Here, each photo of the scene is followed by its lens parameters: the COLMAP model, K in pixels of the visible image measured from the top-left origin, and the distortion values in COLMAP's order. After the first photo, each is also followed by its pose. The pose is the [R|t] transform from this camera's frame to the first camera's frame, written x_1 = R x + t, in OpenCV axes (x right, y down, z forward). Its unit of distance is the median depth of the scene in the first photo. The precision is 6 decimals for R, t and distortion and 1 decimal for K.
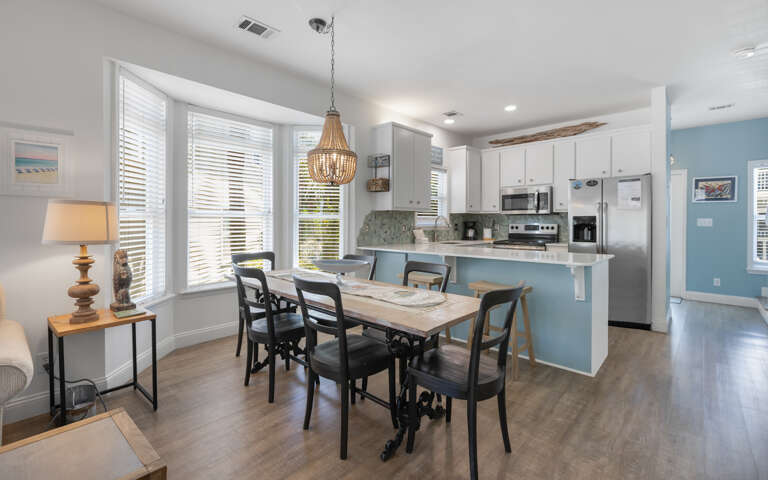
lens RADIAL K [[341.7, 0, 379.3], [0, 341.7, 224.2], [0, 0, 1]] dist [-0.002095, -0.000548]
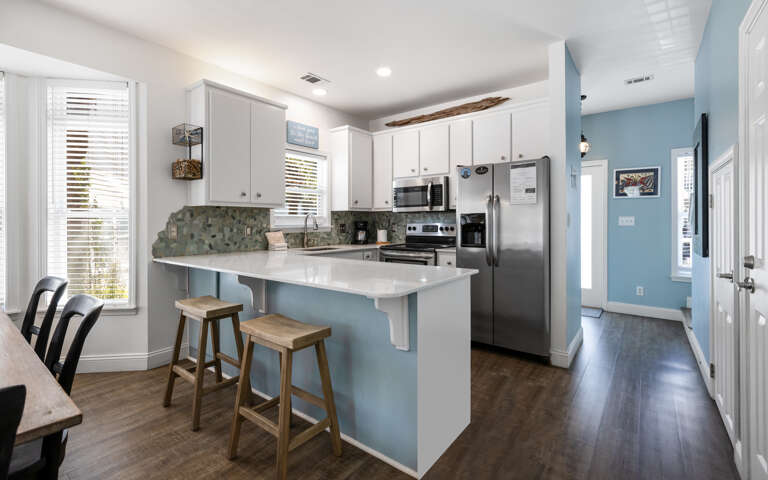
lens RADIAL K [[345.4, 0, 381.0], [0, 345.4, 223.2], [0, 0, 1]] dist [0.001040, -0.000109]
pose [[0.994589, -0.004583, 0.103787, 0.309069], [0.005005, 0.999980, -0.003802, 0.000107], [-0.103767, 0.004301, 0.994592, 0.247084]]
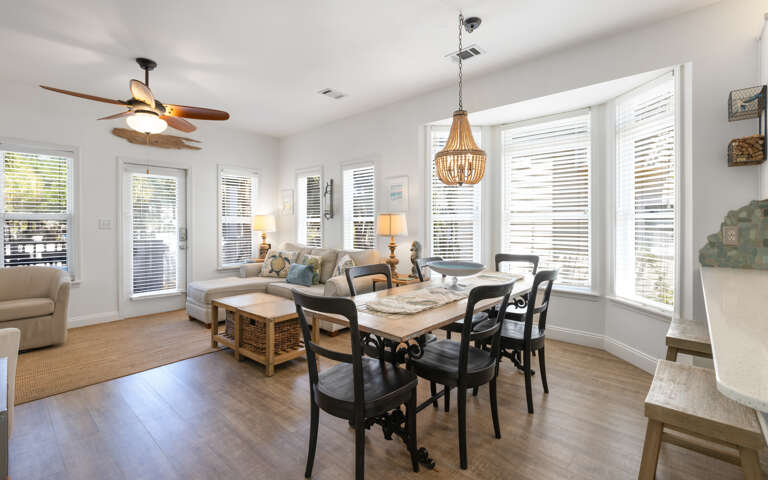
lens RADIAL K [[345.4, 0, 381.0], [0, 345.4, 223.2], [0, 0, 1]] dist [0.001040, -0.000109]
pose [[0.025180, -0.006119, -0.999664, 0.486432], [-0.005009, 0.999968, -0.006248, -0.000137], [0.999670, 0.005165, 0.025149, 0.428028]]
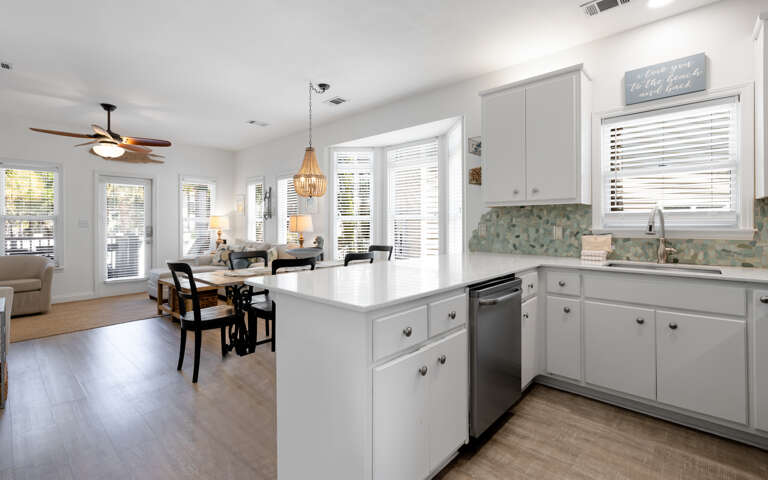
lens RADIAL K [[345.6, 0, 382.6], [0, 345.6, 220.7], [0, 0, 1]] dist [0.001556, 0.000474]
pose [[0.023615, -0.009051, -0.999680, 0.773353], [-0.003991, 0.999950, -0.009148, -0.002145], [0.999713, 0.004206, 0.023578, 0.729964]]
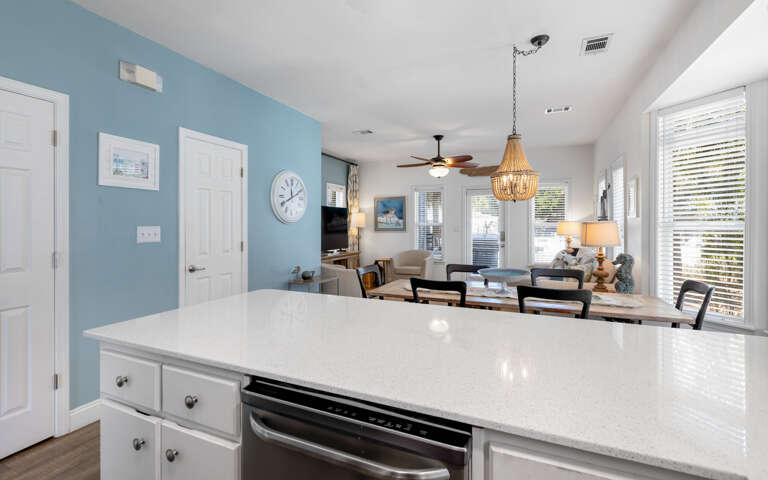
lens RADIAL K [[345.6, 0, 382.6], [0, 345.6, 220.7], [0, 0, 1]] dist [0.001556, 0.000474]
pose [[-0.939728, -0.005785, -0.341875, 0.361060], [-0.004470, 0.999979, -0.004634, -0.027018], [0.341895, -0.002827, -0.939734, 1.081026]]
